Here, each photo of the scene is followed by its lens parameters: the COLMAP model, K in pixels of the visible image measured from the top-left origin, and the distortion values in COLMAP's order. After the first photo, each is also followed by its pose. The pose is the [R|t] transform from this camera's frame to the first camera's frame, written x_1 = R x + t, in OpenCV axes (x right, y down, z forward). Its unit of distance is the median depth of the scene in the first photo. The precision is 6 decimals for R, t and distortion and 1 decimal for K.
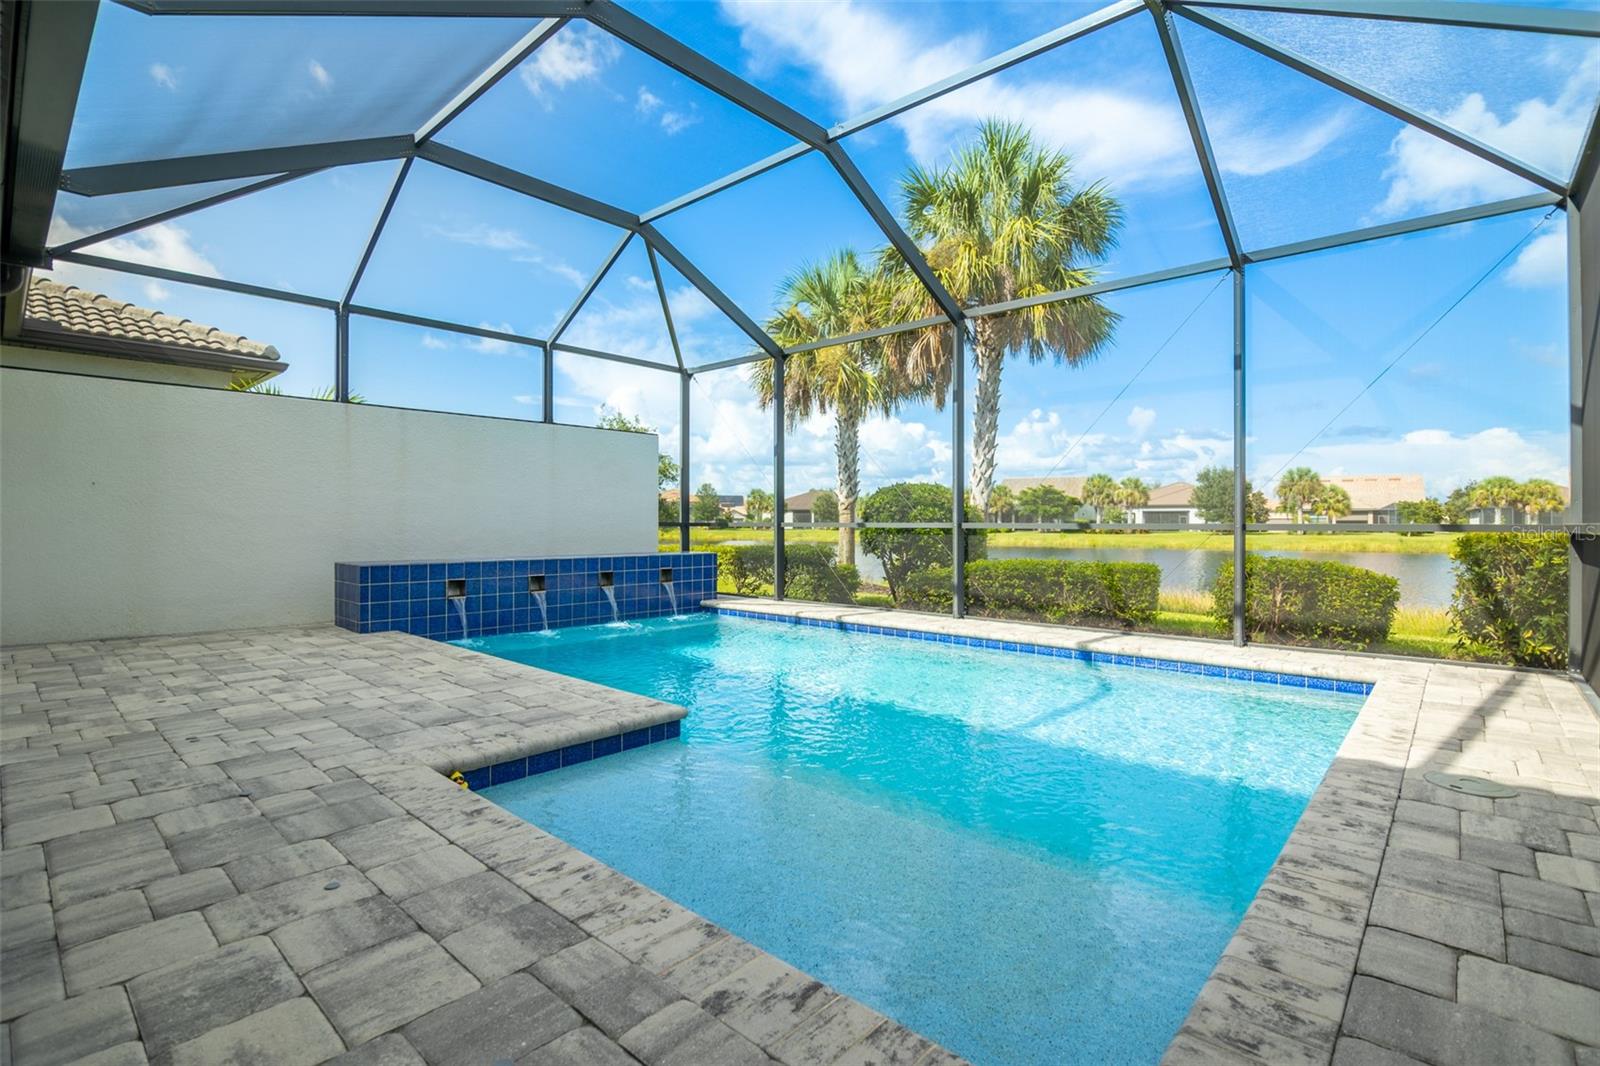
lens RADIAL K [[725.4, 0, 822.0], [0, 725.4, 535.5], [0, 0, 1]] dist [-0.009859, -0.004583]
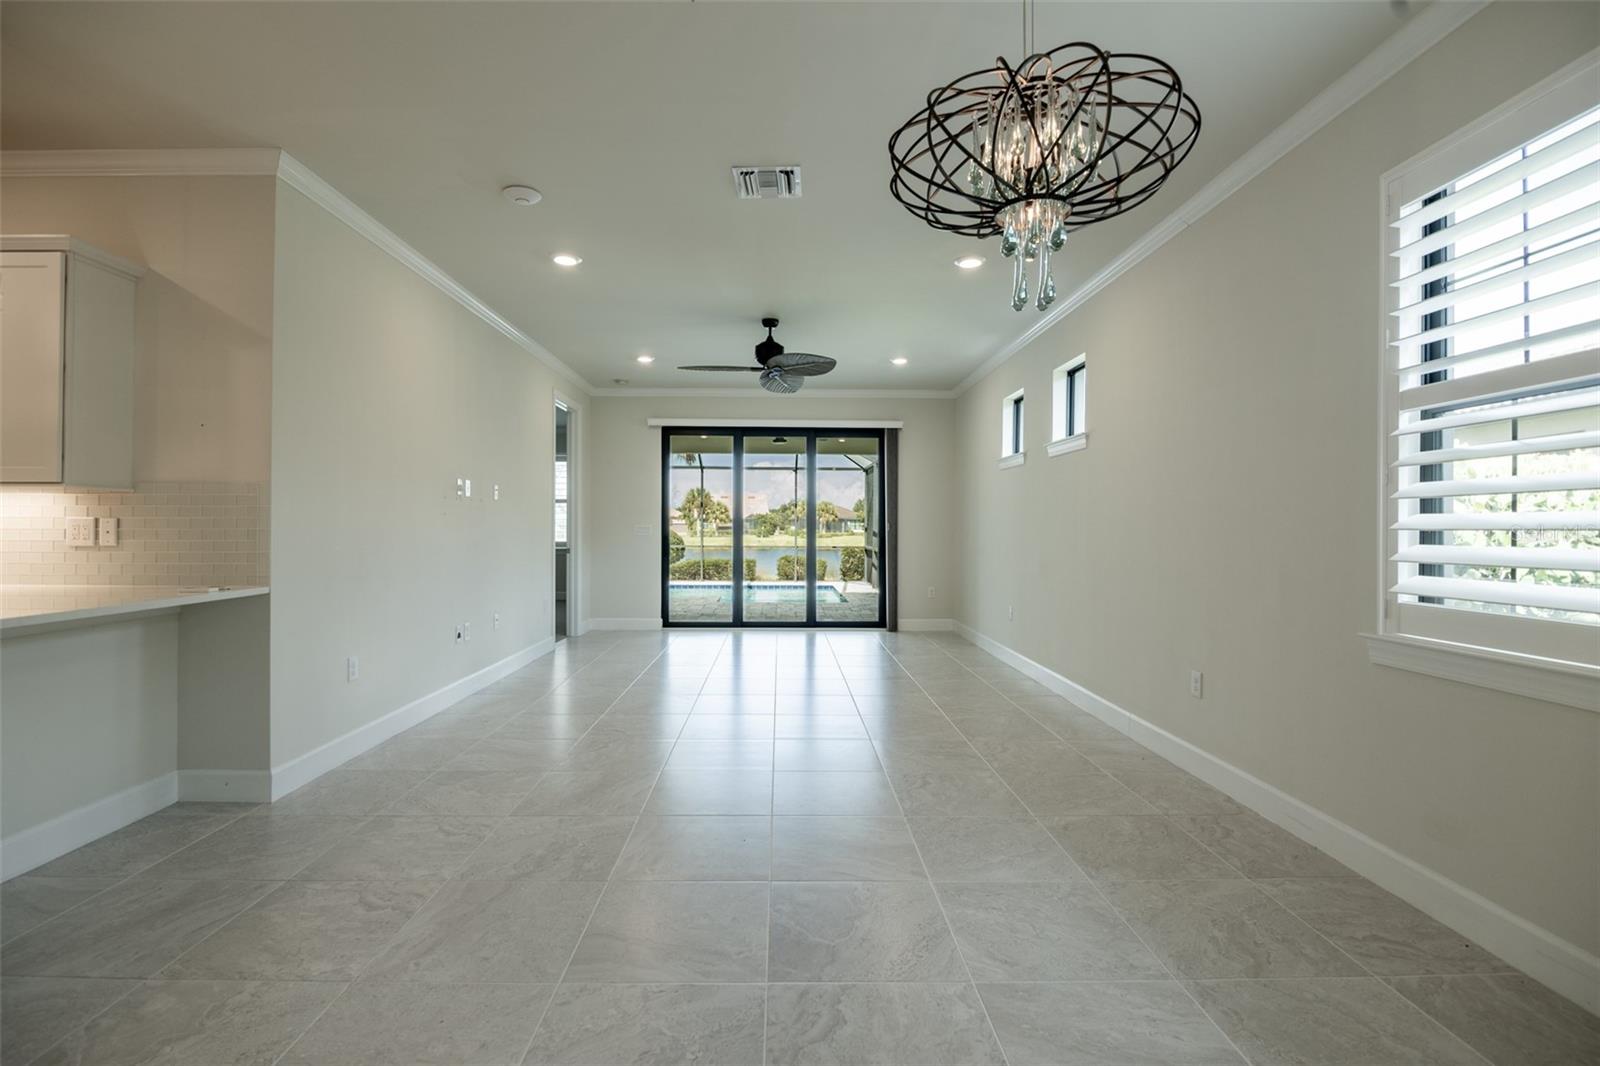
lens RADIAL K [[725.4, 0, 791.4], [0, 725.4, 526.8], [0, 0, 1]] dist [-0.009859, -0.004583]
pose [[0.736507, 0.001454, 0.676428, -0.143847], [0.007801, 0.999913, -0.010642, -0.004927], [-0.676385, 0.013115, 0.736432, -0.134109]]
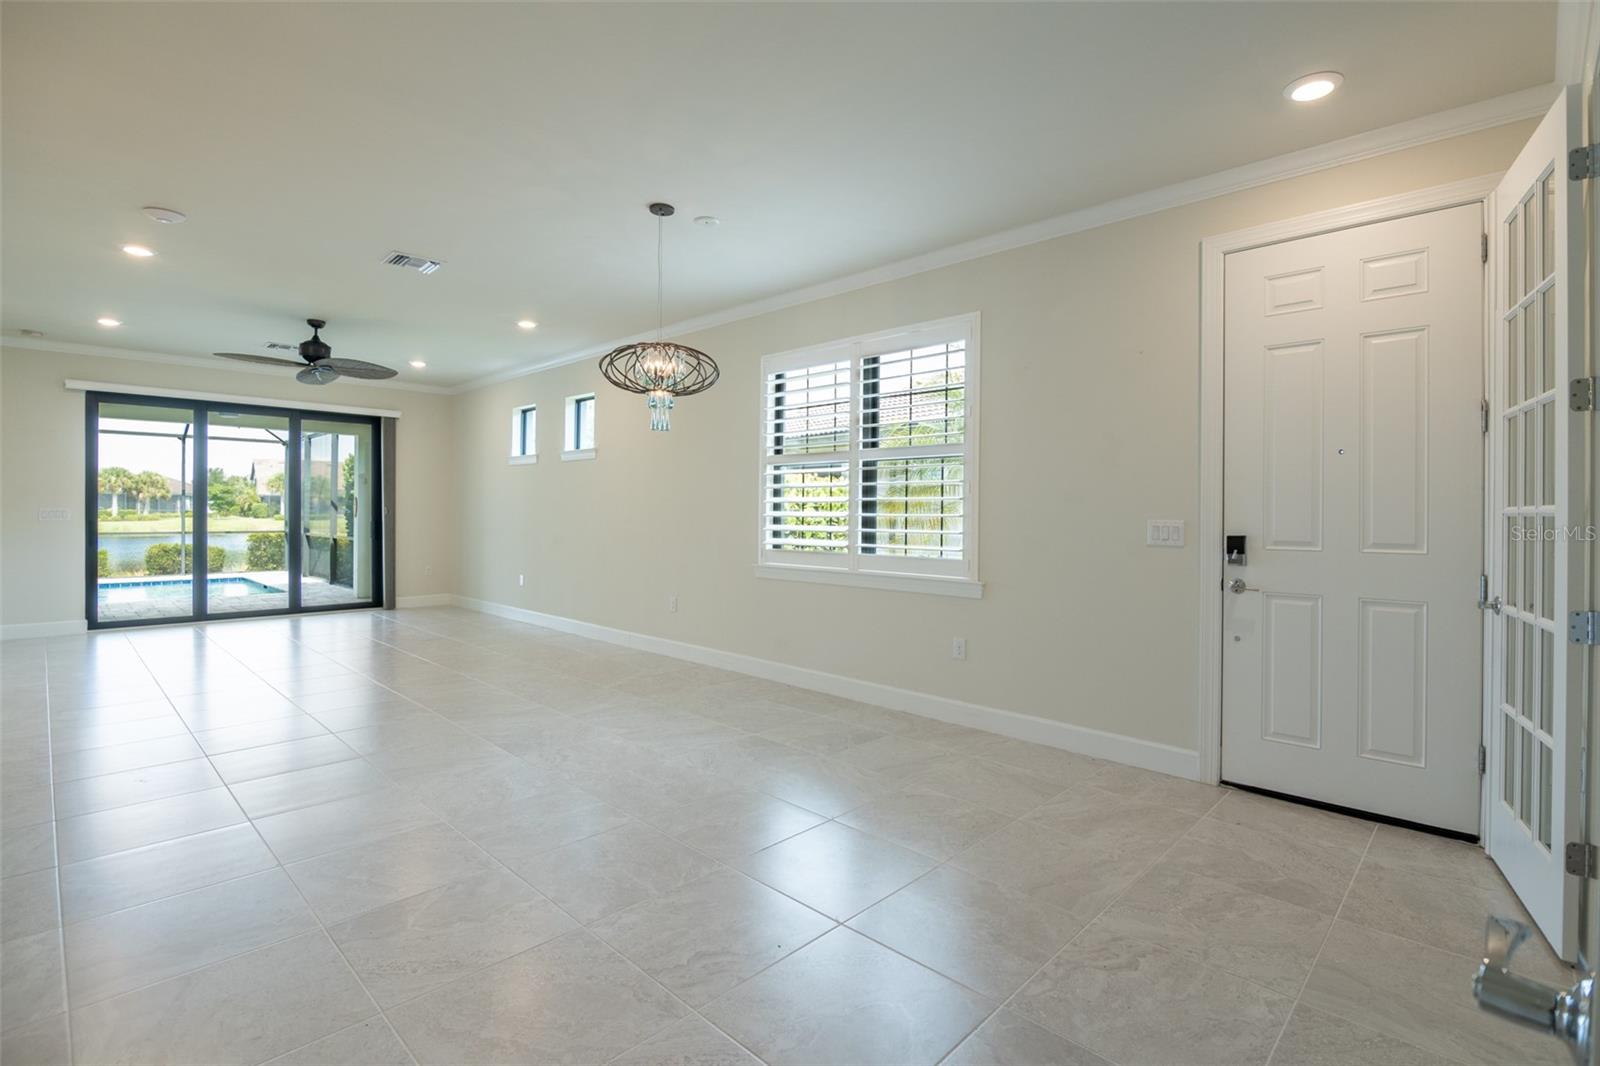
lens RADIAL K [[725.4, 0, 840.7], [0, 725.4, 512.6], [0, 0, 1]] dist [-0.009859, -0.004583]
pose [[-0.005395, -0.001713, 0.999984, -0.188956], [0.005695, 0.999982, 0.001744, -0.005719], [-0.999969, 0.005705, -0.005385, -0.136780]]
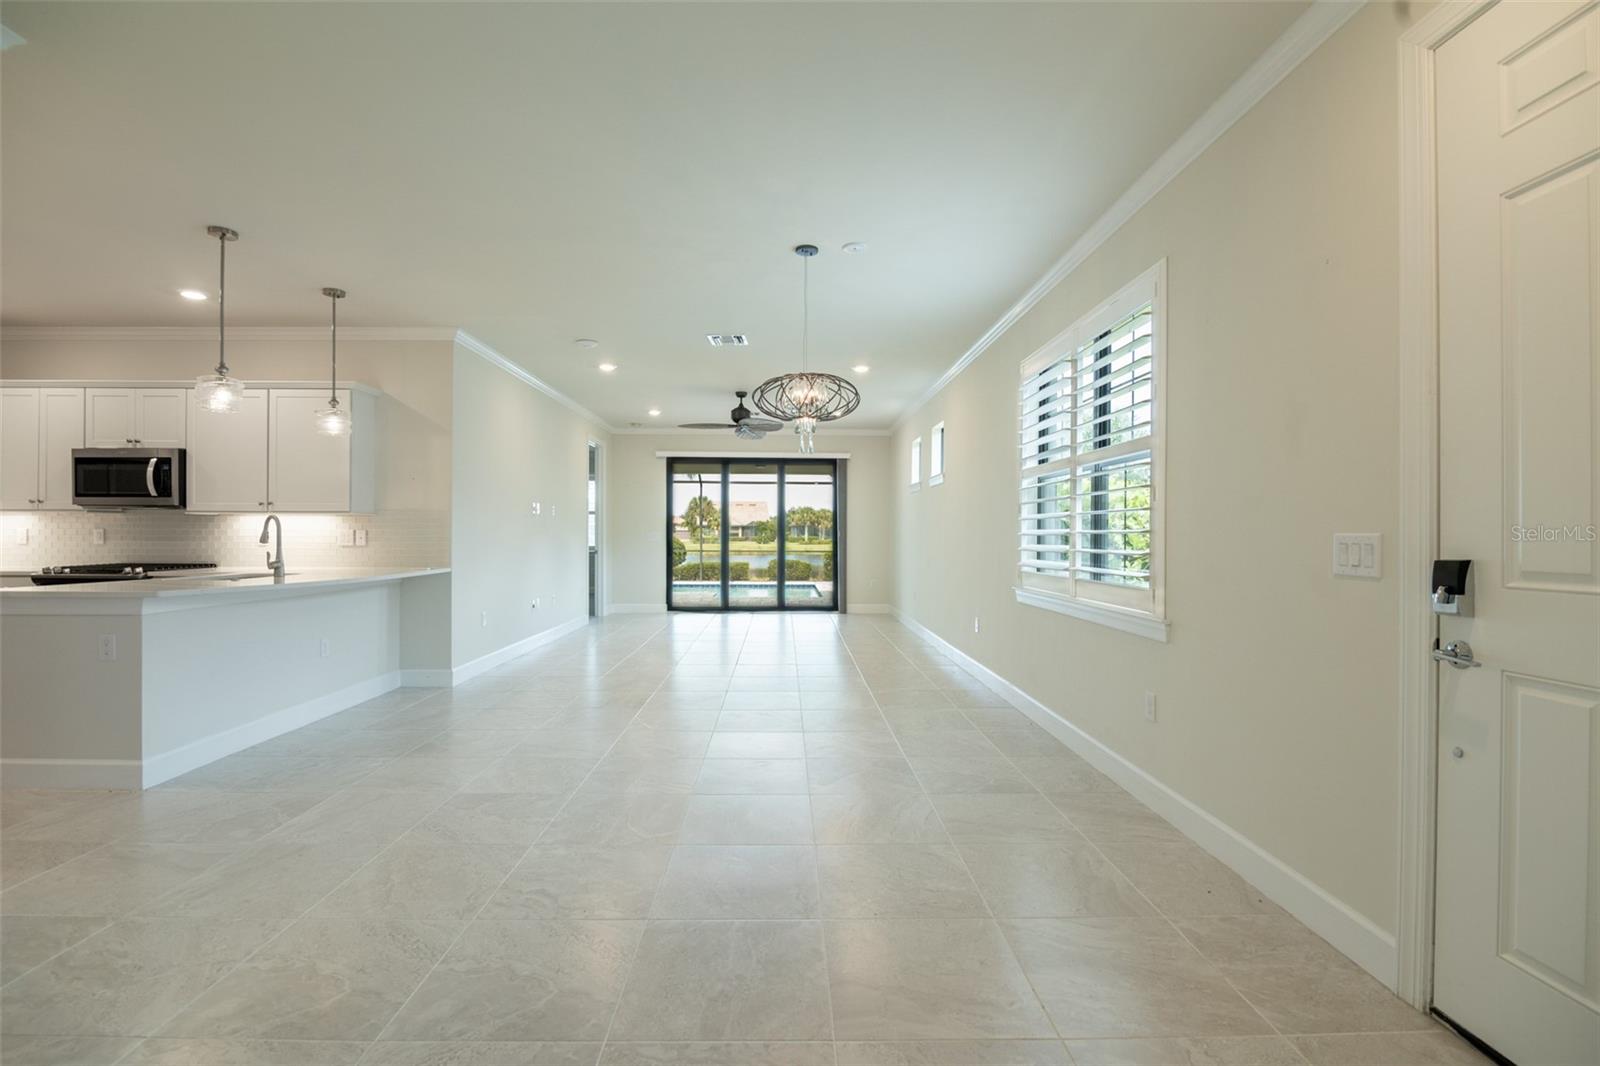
lens RADIAL K [[725.4, 0, 809.4], [0, 725.4, 533.9], [0, 0, 1]] dist [-0.009859, -0.004583]
pose [[0.722805, 0.000465, 0.691052, -0.170707], [0.008839, 0.999912, -0.009919, -0.004523], [-0.690995, 0.013277, 0.722737, -0.175516]]
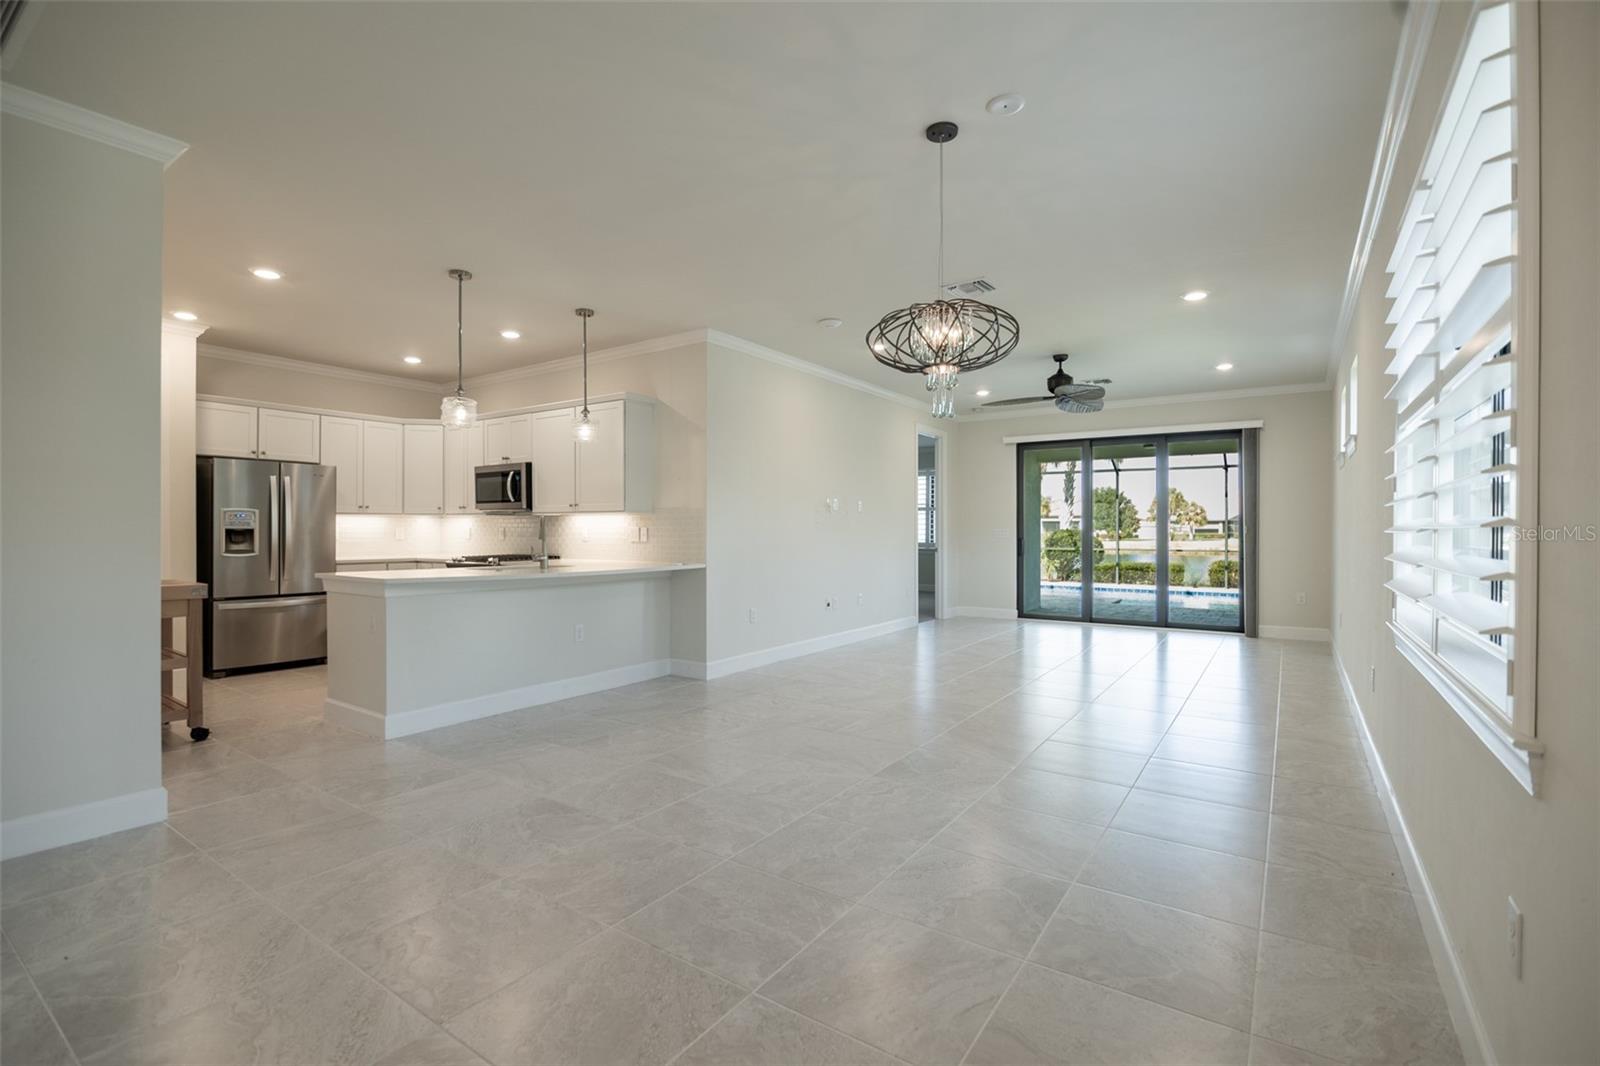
lens RADIAL K [[725.4, 0, 804.4], [0, 725.4, 537.7], [0, 0, 1]] dist [-0.009859, -0.004583]
pose [[0.991578, -0.004014, 0.129445, -0.134971], [0.004570, 0.999982, -0.003999, -0.004462], [-0.129427, 0.004557, 0.991578, -0.172622]]
